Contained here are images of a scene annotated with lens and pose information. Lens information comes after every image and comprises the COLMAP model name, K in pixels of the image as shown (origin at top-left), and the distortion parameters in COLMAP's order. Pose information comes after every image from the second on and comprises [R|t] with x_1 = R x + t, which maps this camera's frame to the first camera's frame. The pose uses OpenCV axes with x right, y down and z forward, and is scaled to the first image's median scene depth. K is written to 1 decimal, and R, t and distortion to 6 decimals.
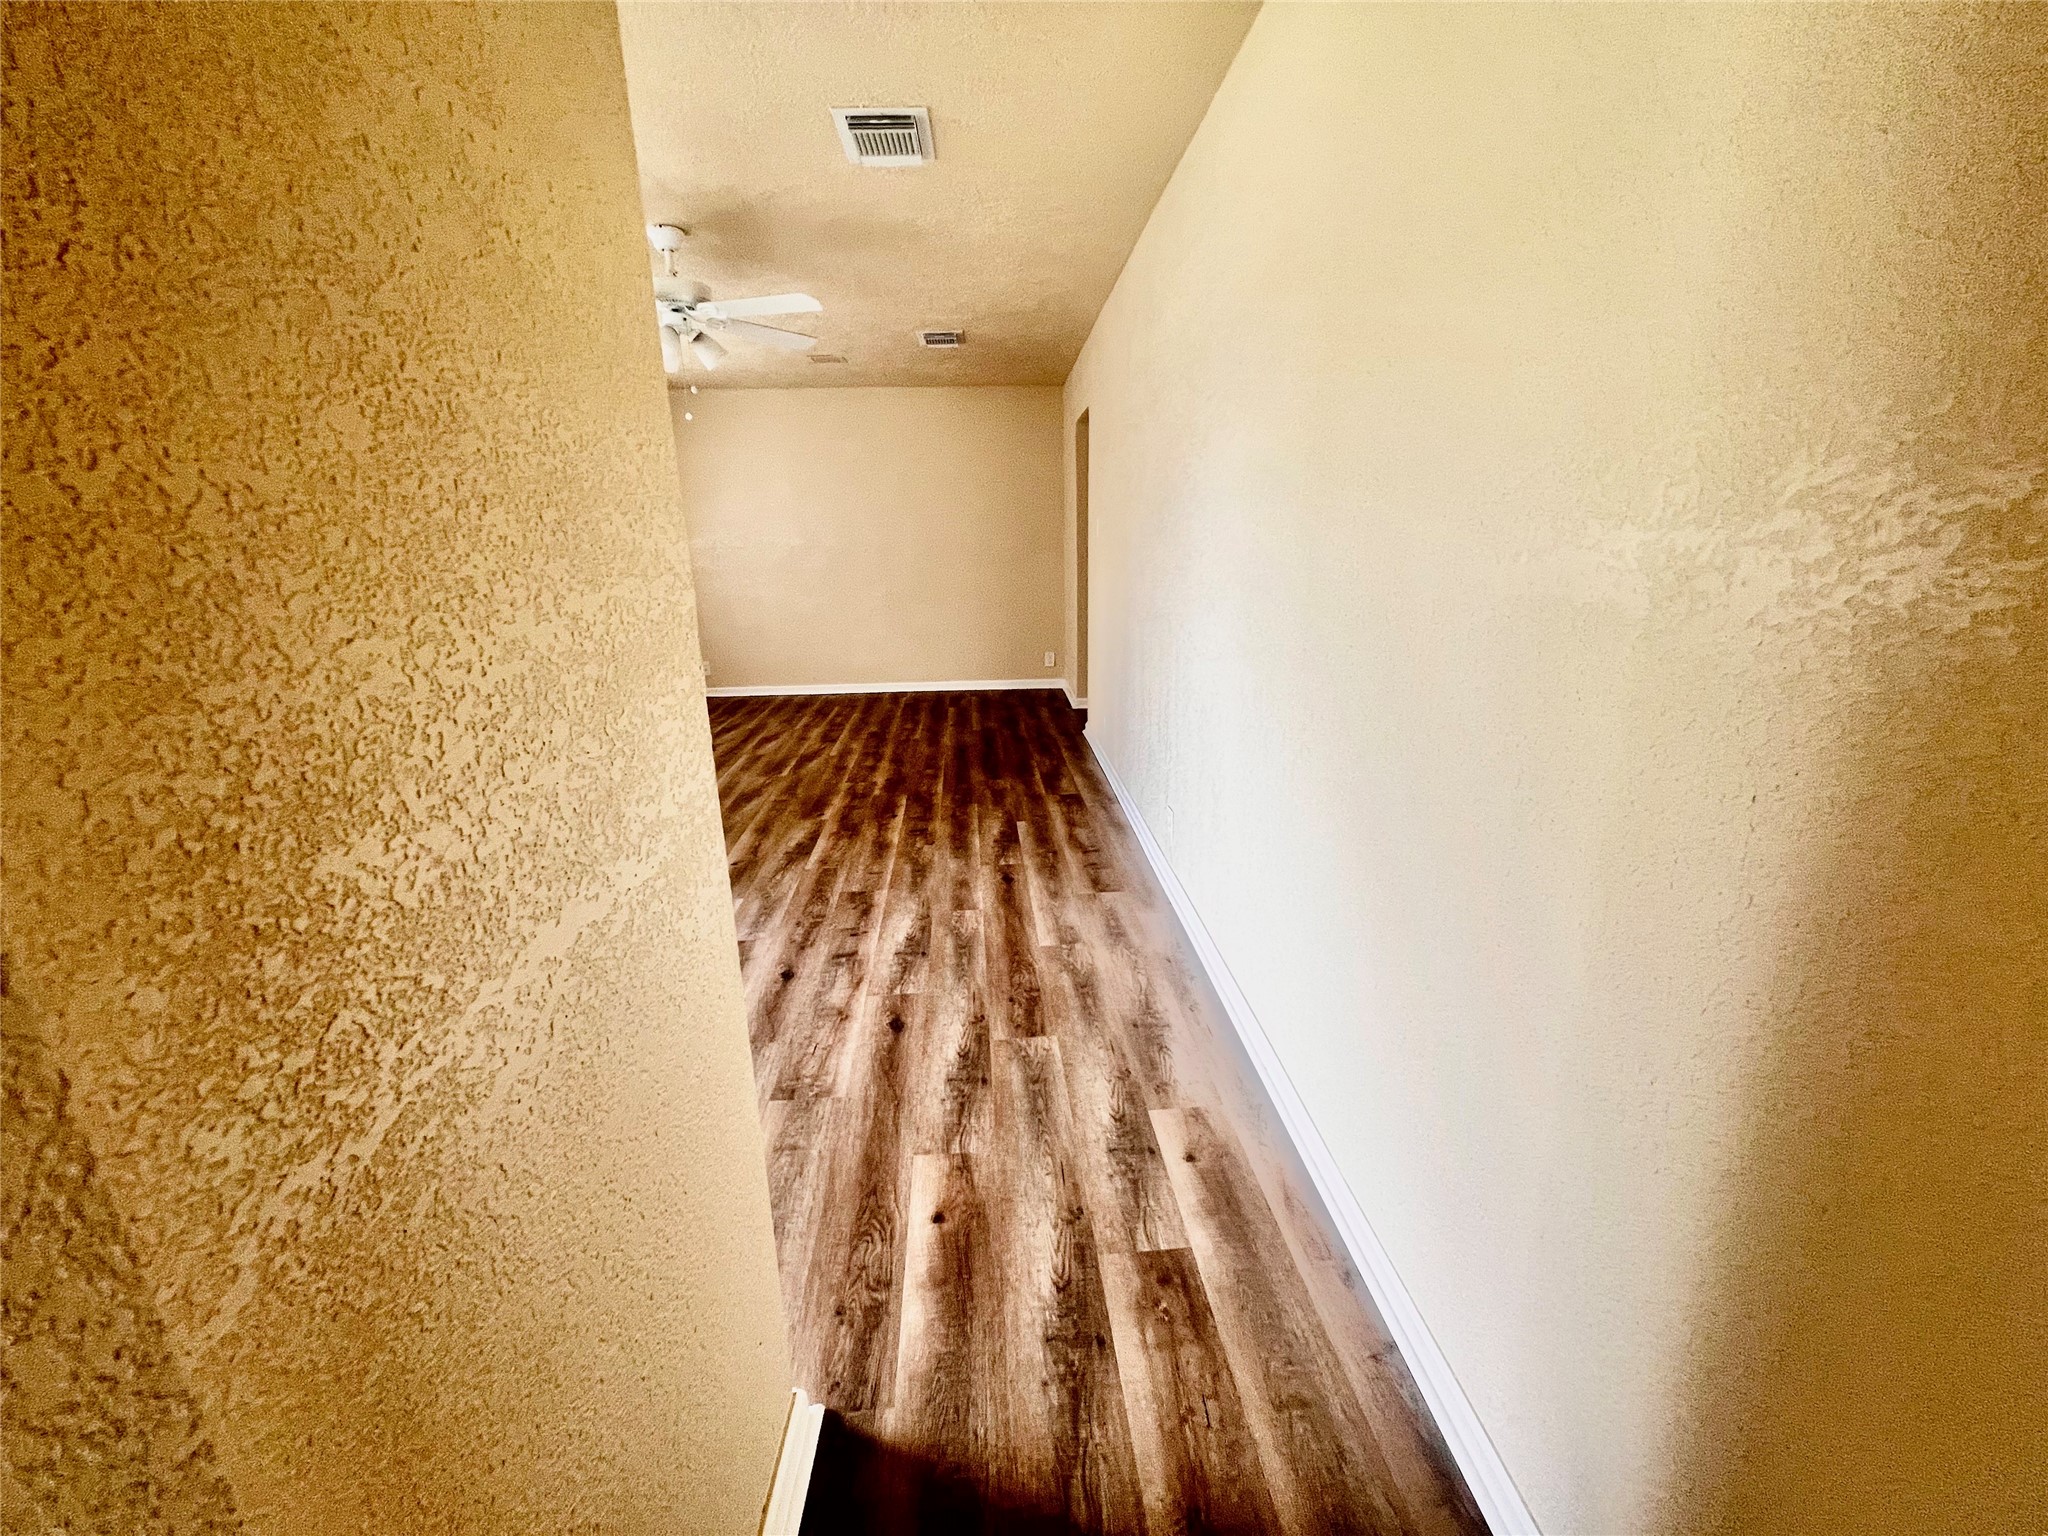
lens RADIAL K [[823.4, 0, 1023.9], [0, 823.4, 764.1], [0, 0, 1]] dist [-0.000849, 0.001160]
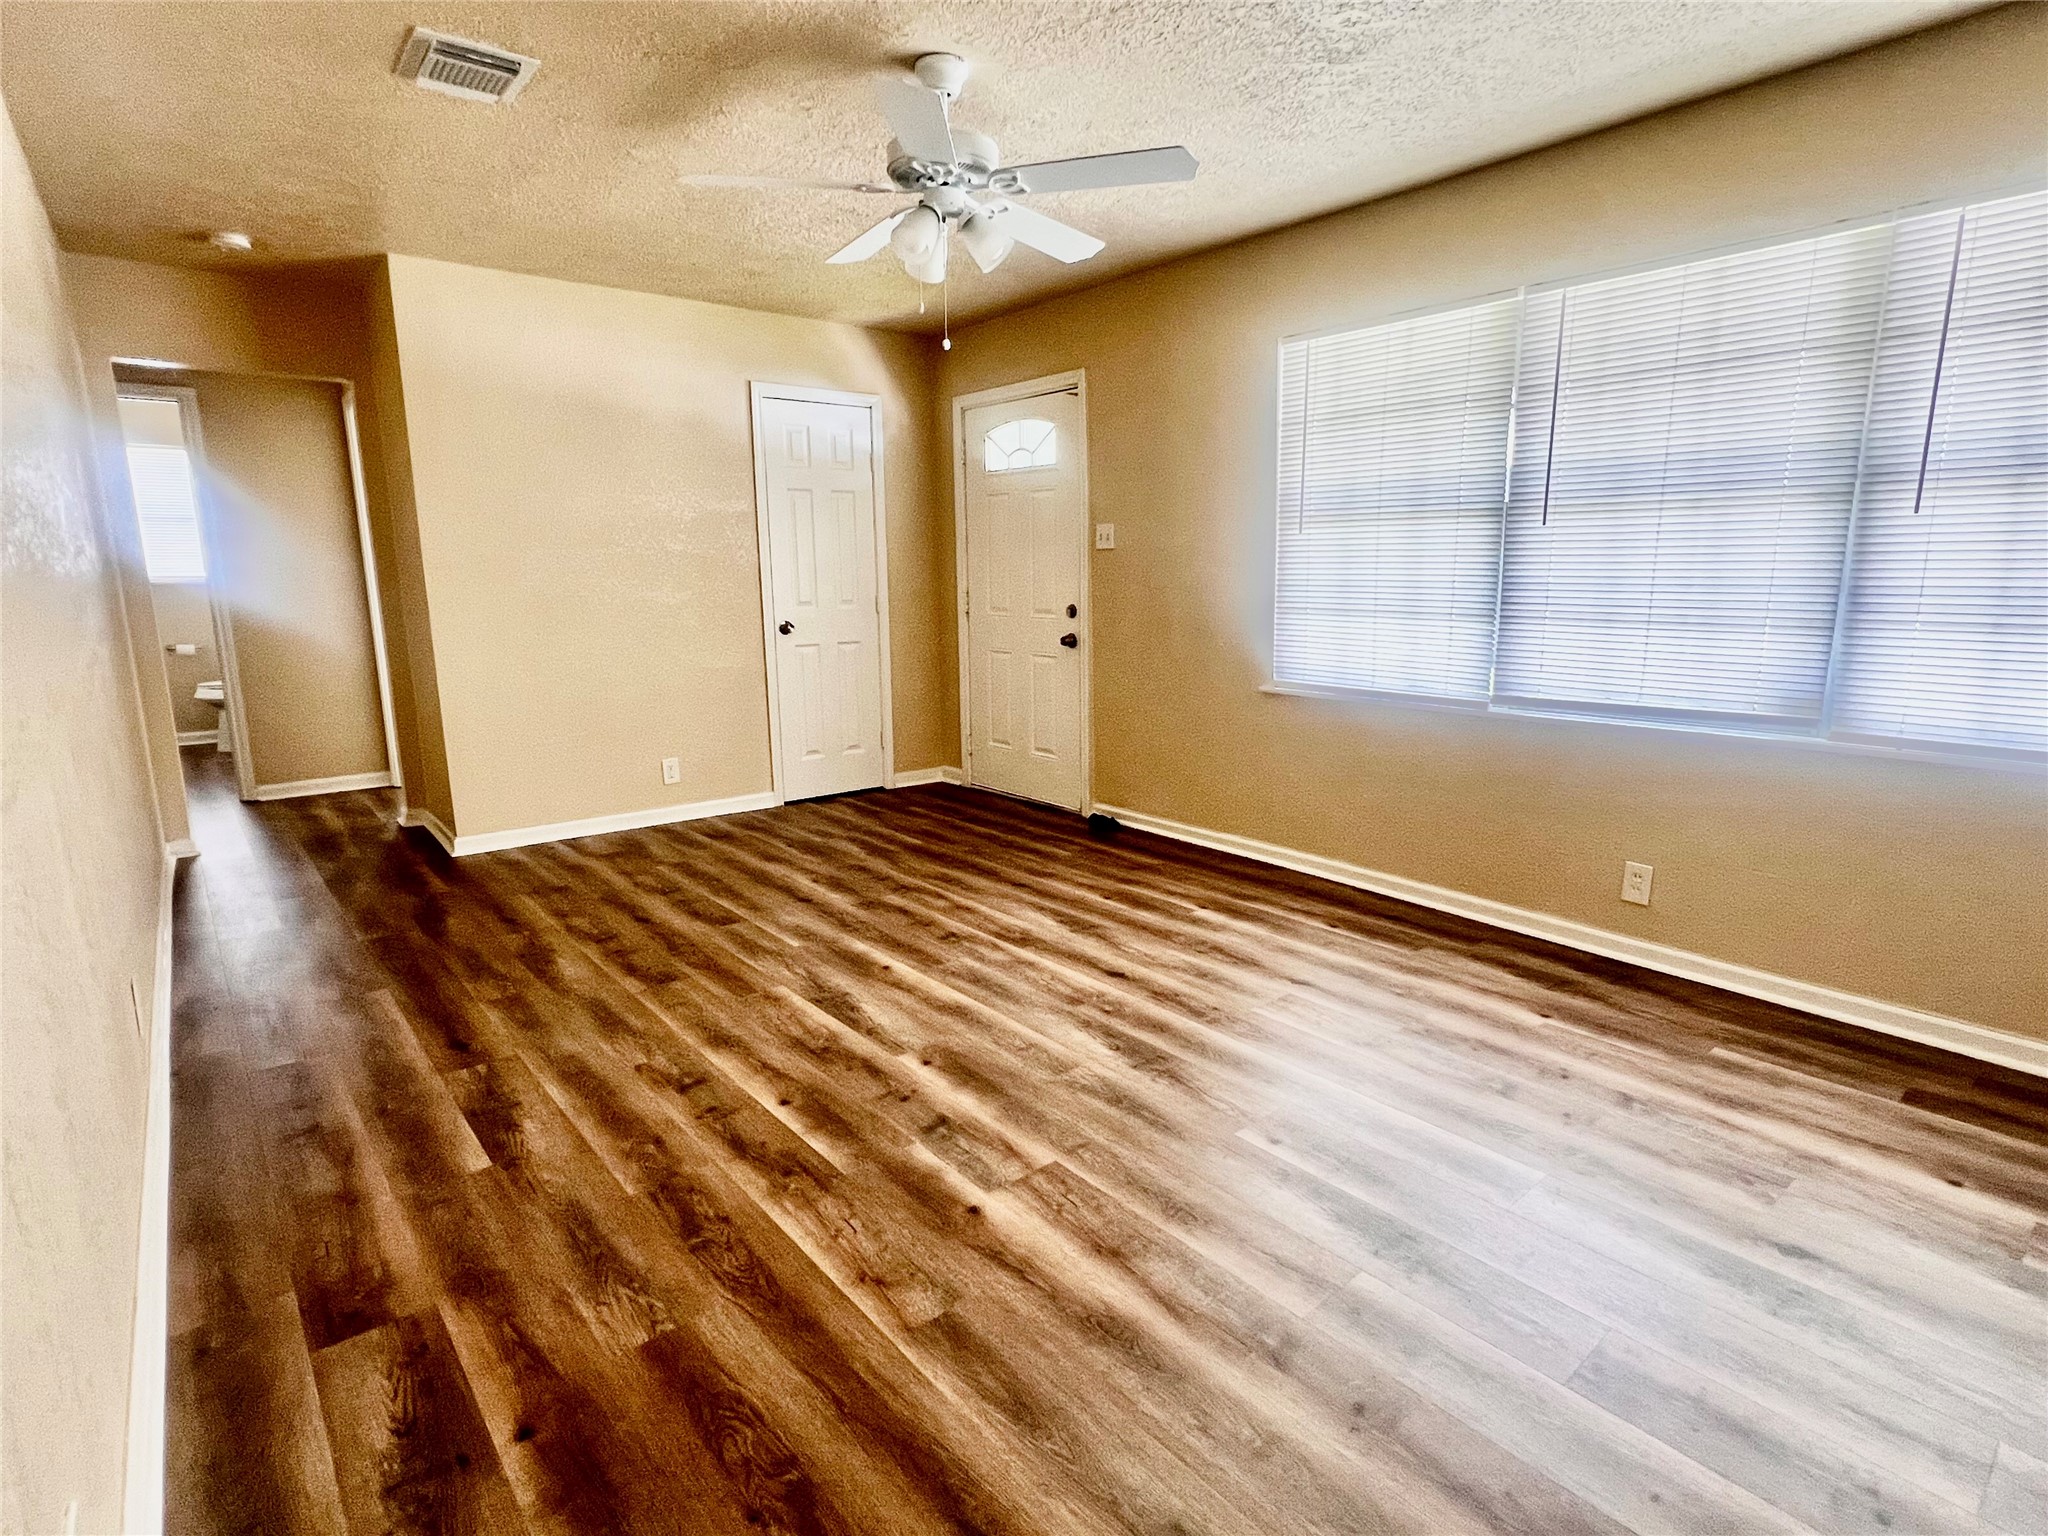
lens RADIAL K [[1039.2, 0, 1020.4], [0, 1039.2, 762.9], [0, 0, 1]] dist [-0.000919, -0.001634]
pose [[-0.811440, 0.134960, -0.568640, 0.050248], [-0.136498, 0.902300, 0.408929, -0.402760], [0.568273, 0.409439, -0.713740, 1.514245]]
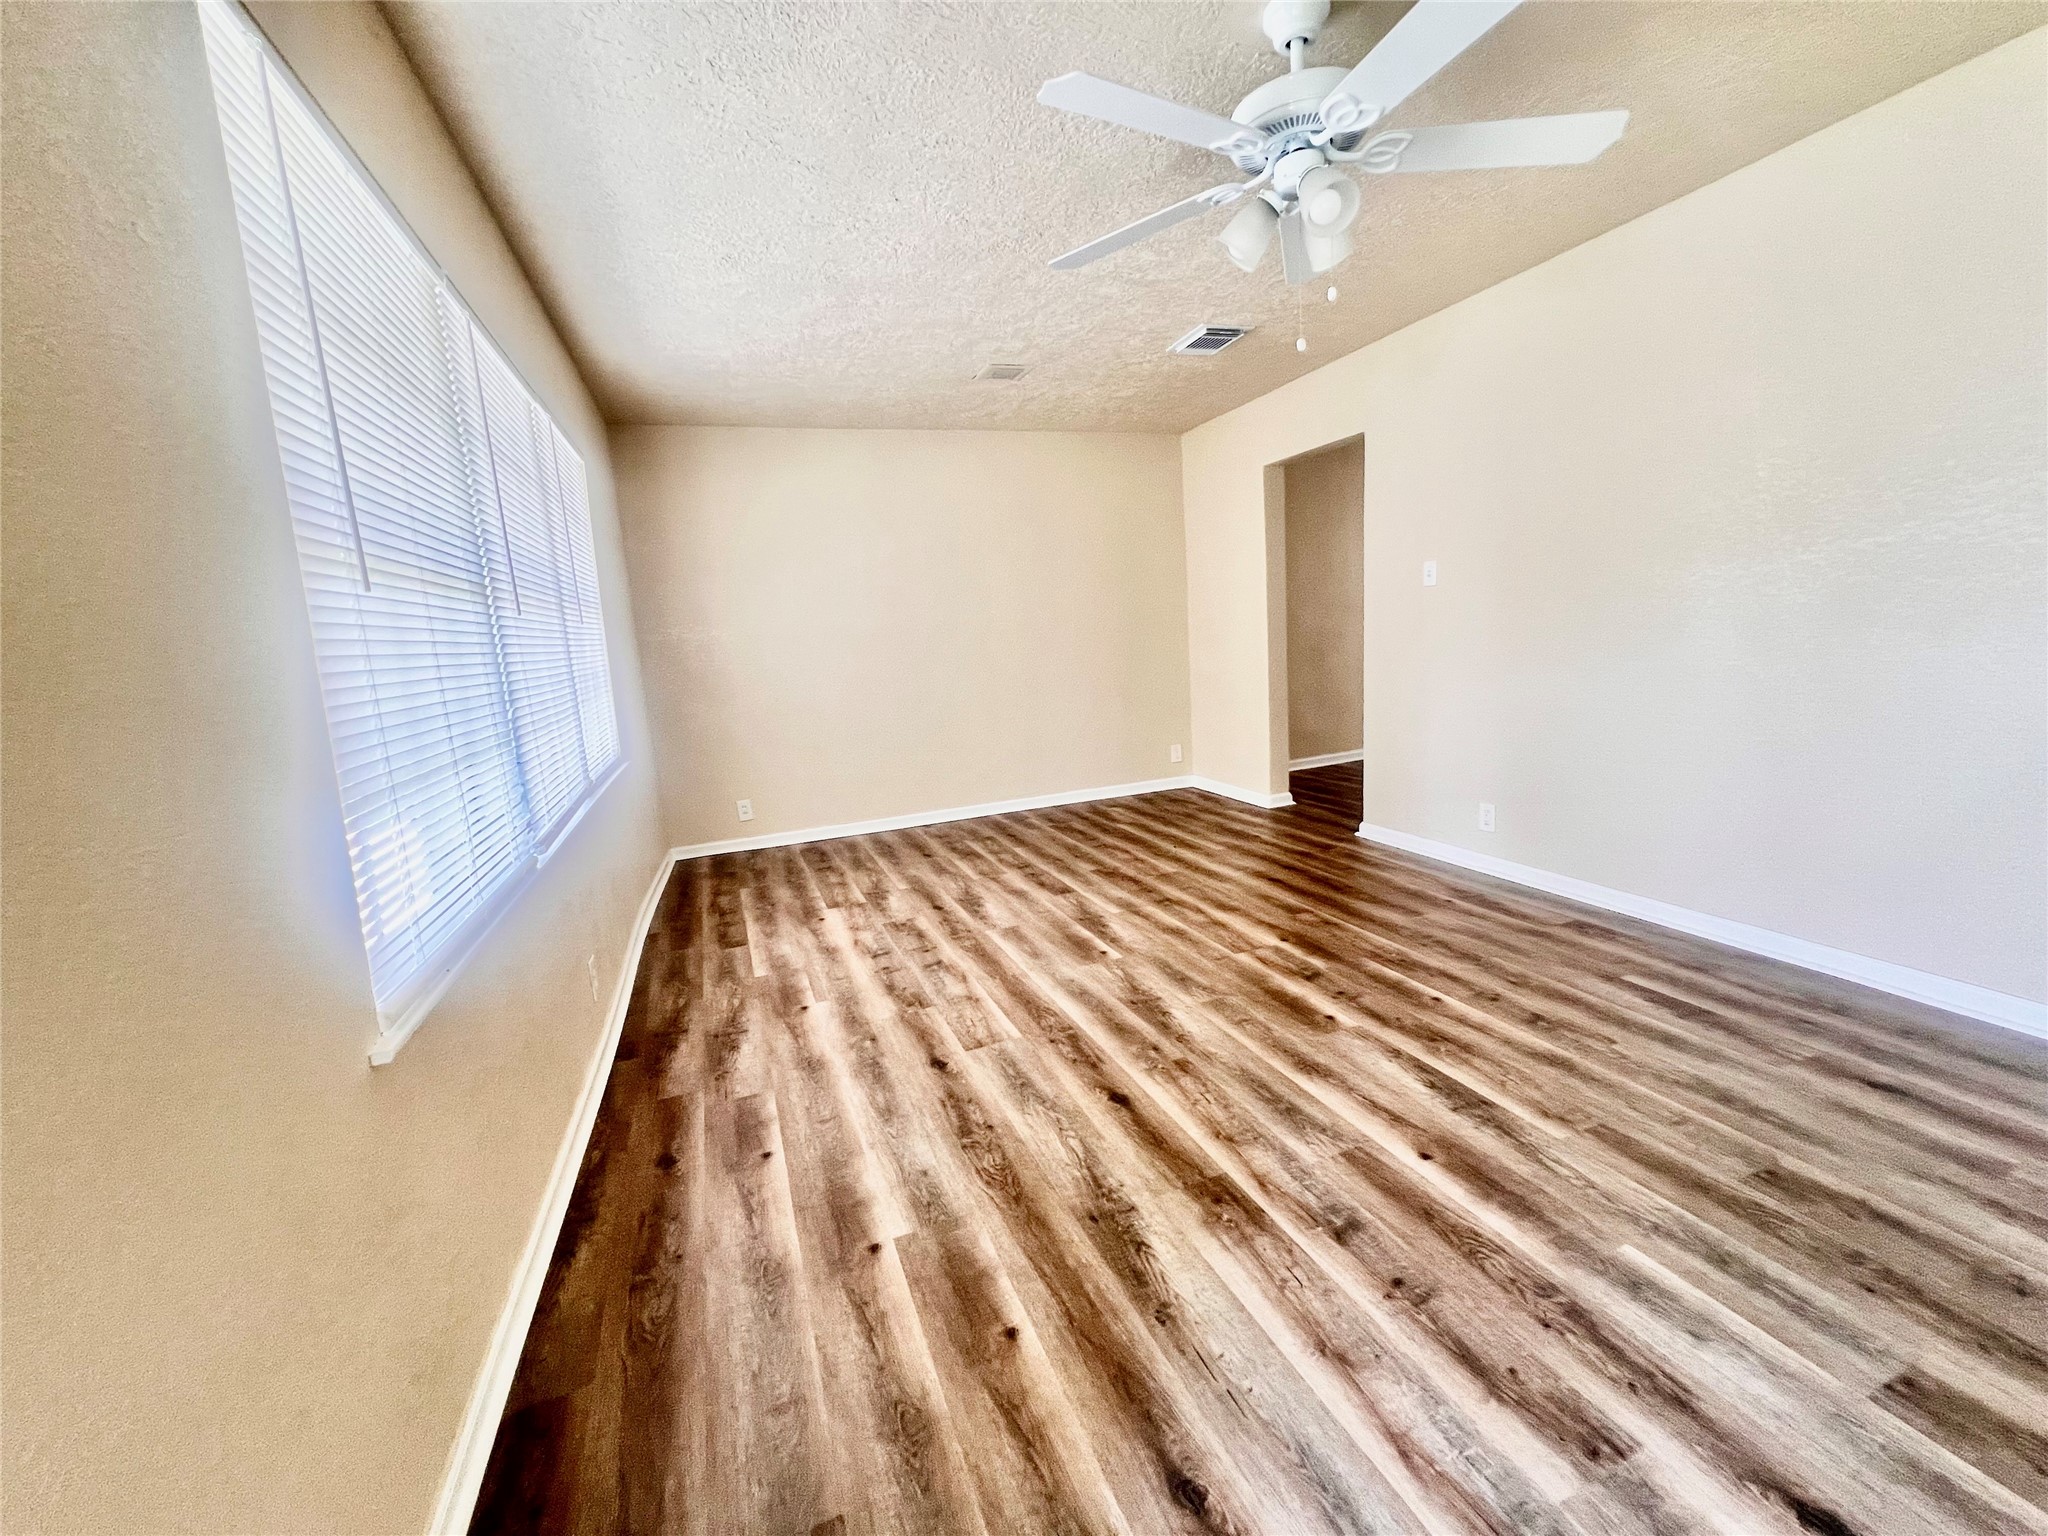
lens RADIAL K [[823.4, 0, 1026.0], [0, 823.4, 780.0], [0, 0, 1]] dist [-0.000849, 0.001160]
pose [[0.953422, -0.100353, 0.284455, -0.659236], [0.129007, 0.988096, -0.083807, -0.096778], [-0.272659, 0.116600, 0.955019, 0.491022]]
